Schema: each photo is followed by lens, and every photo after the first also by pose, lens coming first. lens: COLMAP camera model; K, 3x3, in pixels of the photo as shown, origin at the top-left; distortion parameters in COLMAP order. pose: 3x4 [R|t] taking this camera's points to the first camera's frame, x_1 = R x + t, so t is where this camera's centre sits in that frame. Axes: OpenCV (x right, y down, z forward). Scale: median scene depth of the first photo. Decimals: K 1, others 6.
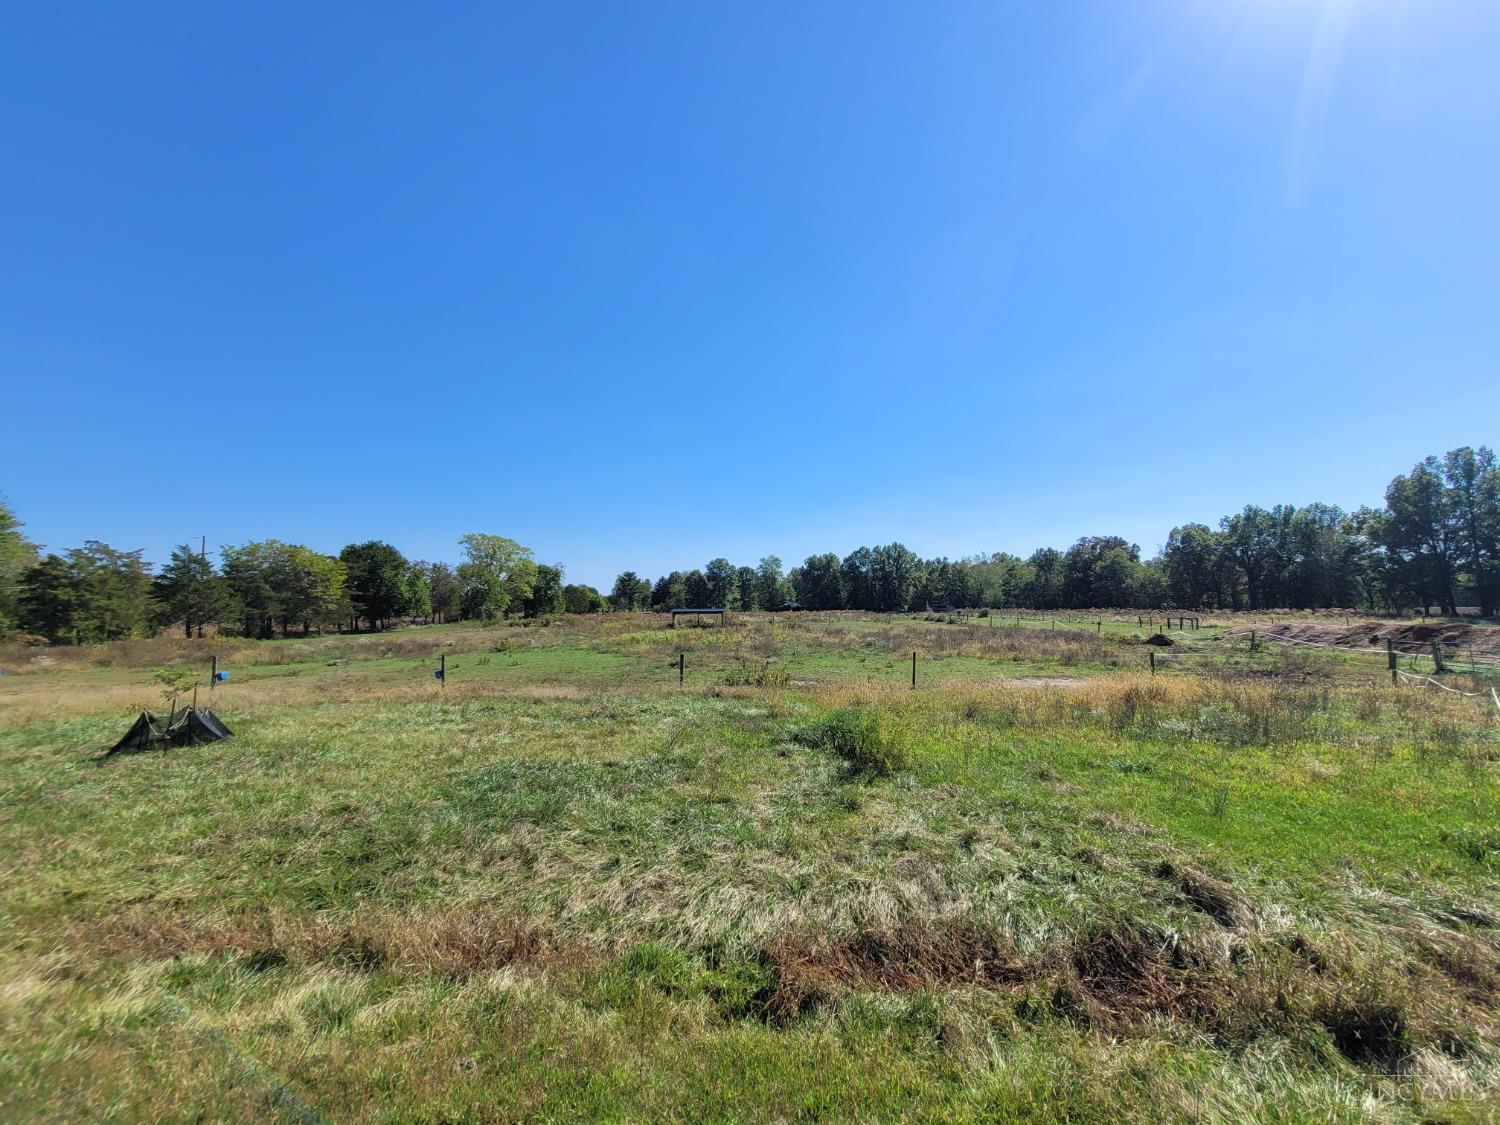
lens RADIAL K [[612.6, 0, 752.8], [0, 612.6, 555.9], [0, 0, 1]] dist [0.009948, -0.002728]
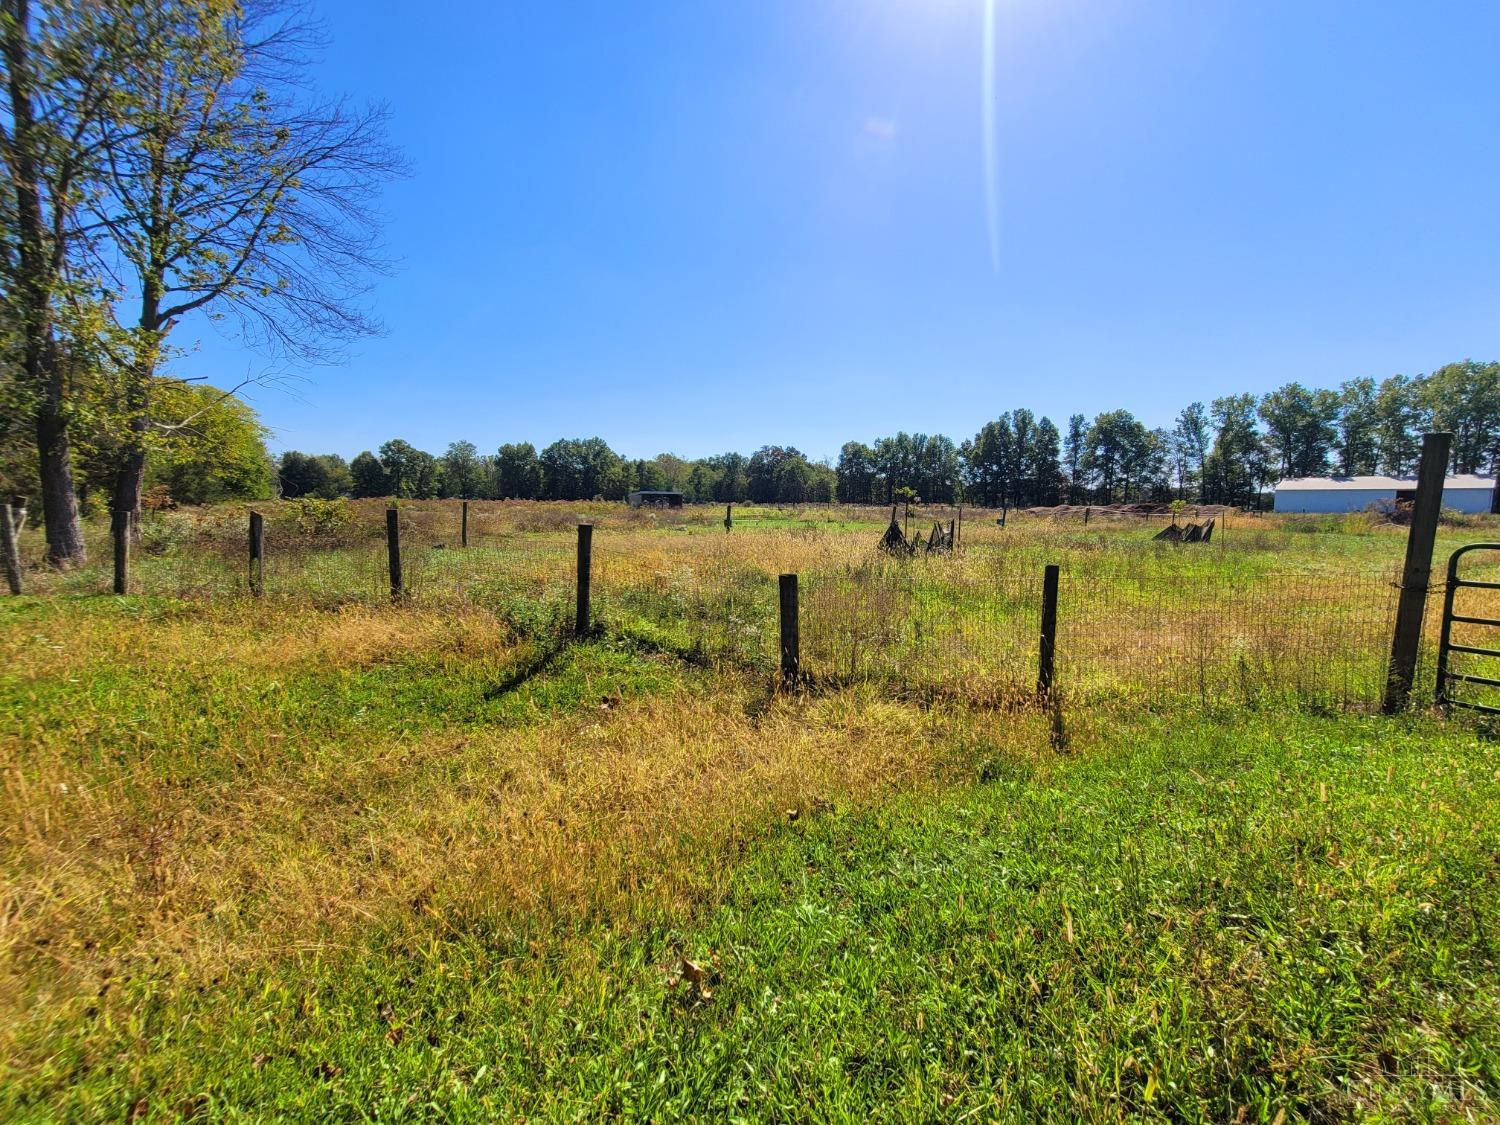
lens RADIAL K [[612.6, 0, 746.2], [0, 612.6, 555.9], [0, 0, 1]] dist [0.009948, -0.002728]
pose [[0.811454, -0.033158, 0.583475, -8.770903], [-0.063454, 0.987488, 0.144365, 0.521342], [-0.580961, -0.154169, 0.799197, 0.706549]]
